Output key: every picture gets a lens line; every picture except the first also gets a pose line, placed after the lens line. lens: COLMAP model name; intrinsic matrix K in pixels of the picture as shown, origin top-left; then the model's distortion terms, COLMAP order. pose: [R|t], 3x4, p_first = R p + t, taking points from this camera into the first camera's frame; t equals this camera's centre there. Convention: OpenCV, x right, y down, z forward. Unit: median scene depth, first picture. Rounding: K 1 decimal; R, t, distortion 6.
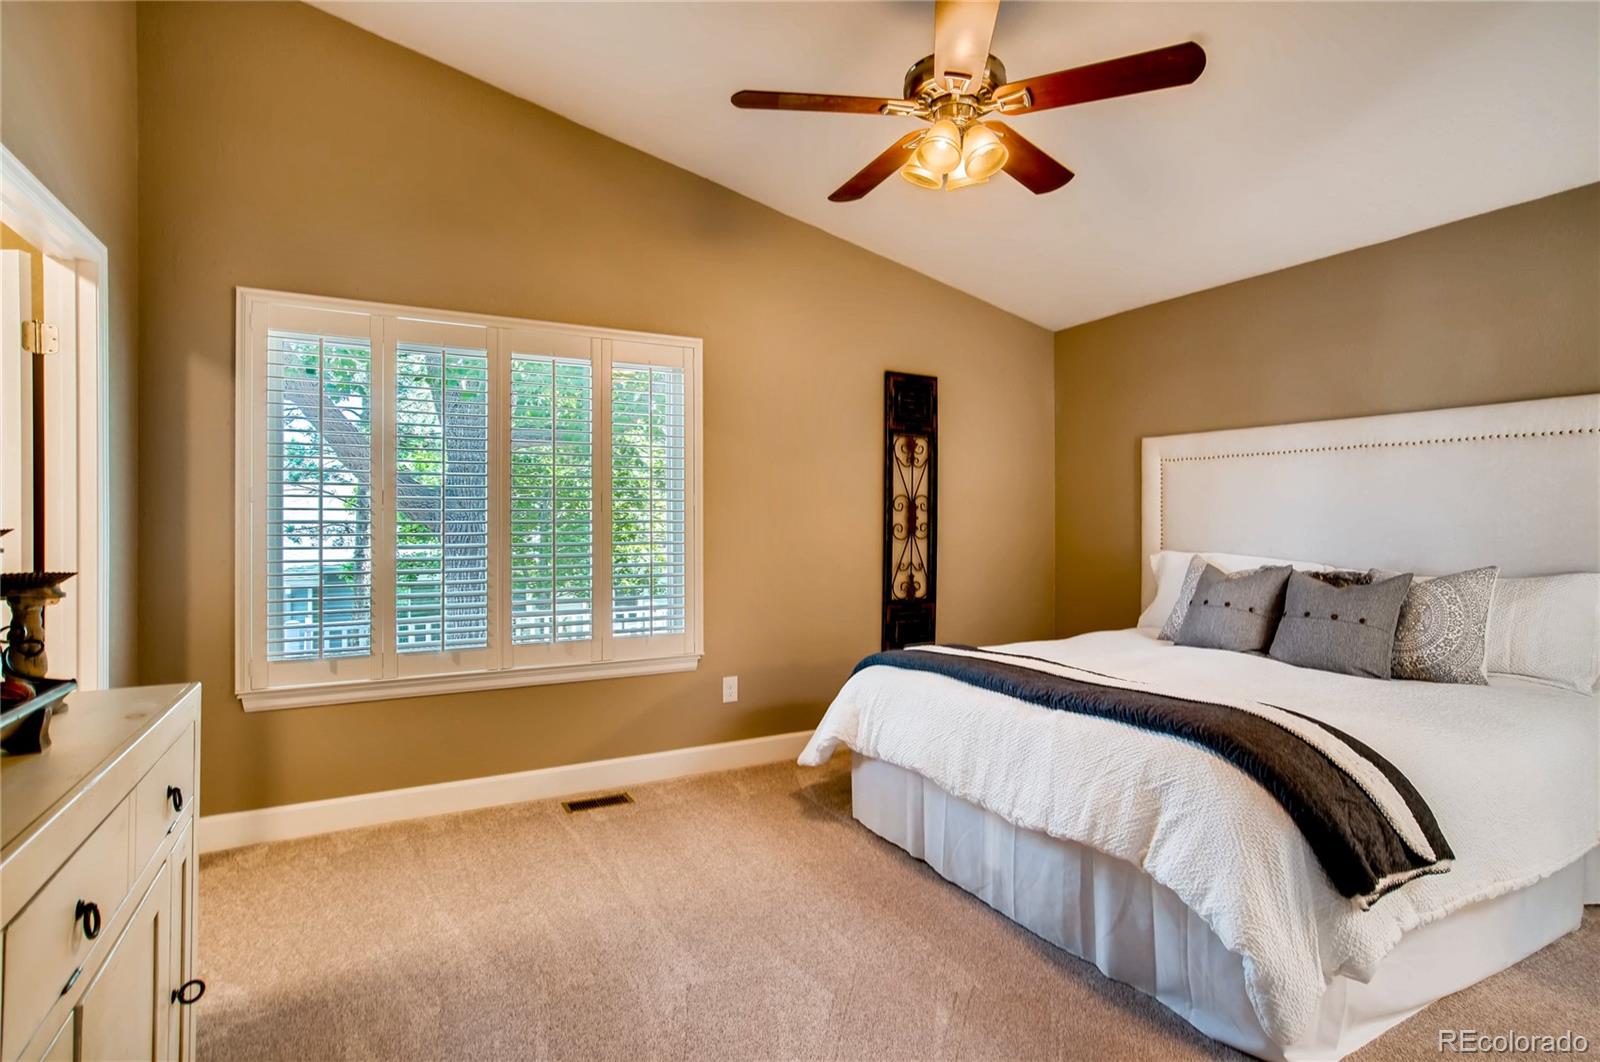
lens RADIAL K [[783.5, 0, 801.0], [0, 783.5, 517.4], [0, 0, 1]] dist [0.004916, 0.002352]
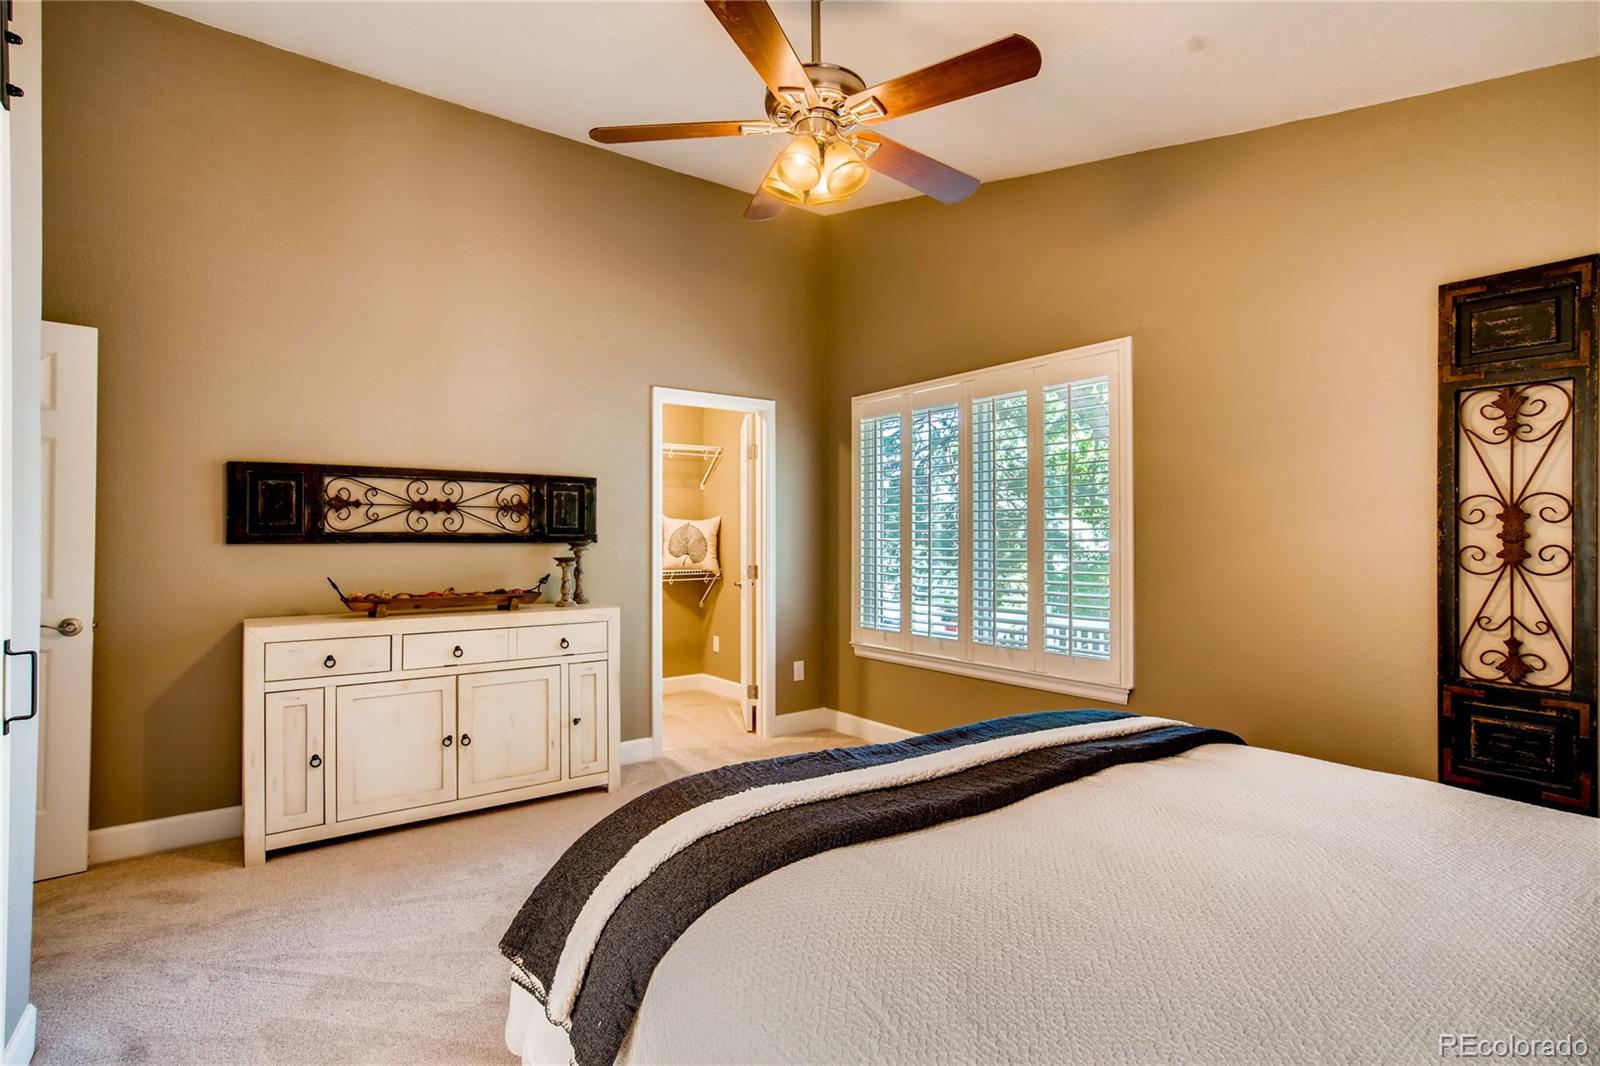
lens RADIAL K [[783.5, 0, 796.9], [0, 783.5, 539.7], [0, 0, 1]] dist [0.004916, 0.002352]
pose [[0.159649, -0.004671, -0.987163, 0.606382], [-0.009418, 0.999936, -0.006254, 0.011843], [0.987129, 0.010295, 0.159595, 0.420370]]
